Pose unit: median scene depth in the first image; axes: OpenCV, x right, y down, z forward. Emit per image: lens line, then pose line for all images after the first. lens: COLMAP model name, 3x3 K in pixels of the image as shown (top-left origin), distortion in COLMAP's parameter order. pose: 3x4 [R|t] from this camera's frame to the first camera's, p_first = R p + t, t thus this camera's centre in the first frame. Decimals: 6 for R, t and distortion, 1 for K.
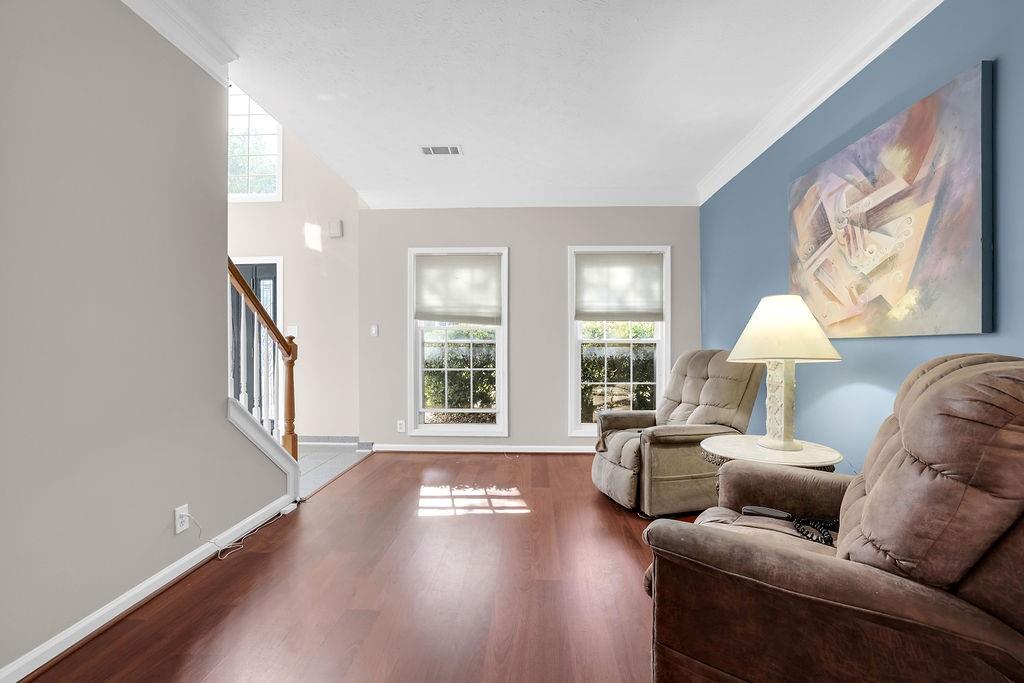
lens RADIAL K [[437.7, 0, 519.3], [0, 437.7, 350.7], [0, 0, 1]] dist [-0.018463, 0.000640]
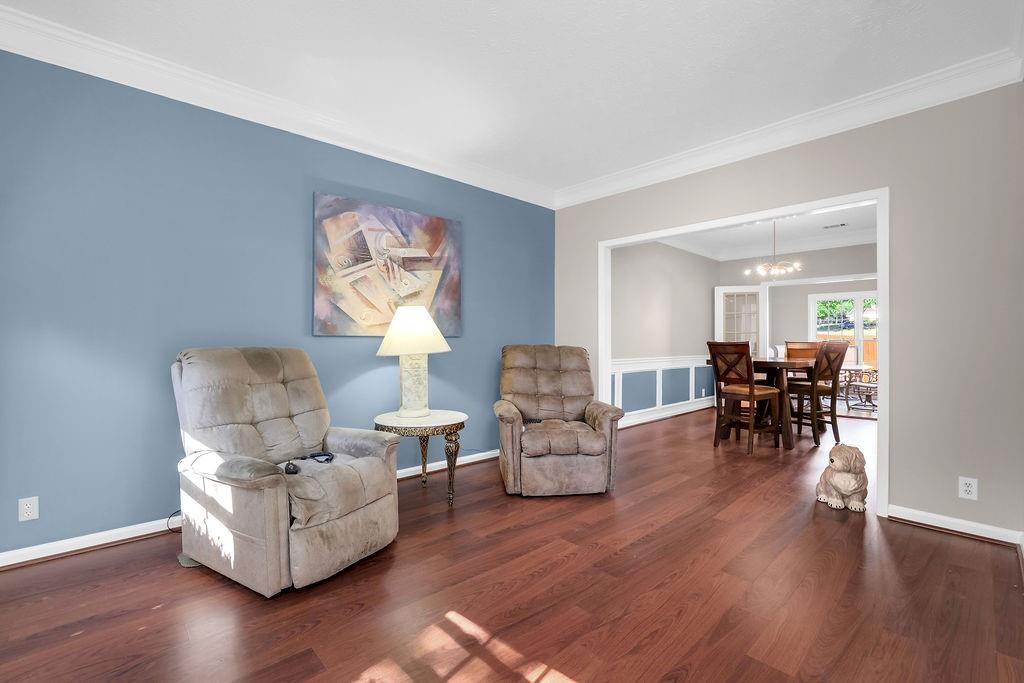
lens RADIAL K [[437.7, 0, 519.3], [0, 437.7, 350.7], [0, 0, 1]] dist [-0.018463, 0.000640]
pose [[-0.707711, -0.003754, 0.706492, -0.614065], [0.018699, 0.999536, 0.024043, -0.007981], [-0.706254, 0.030226, -0.707313, 1.767304]]
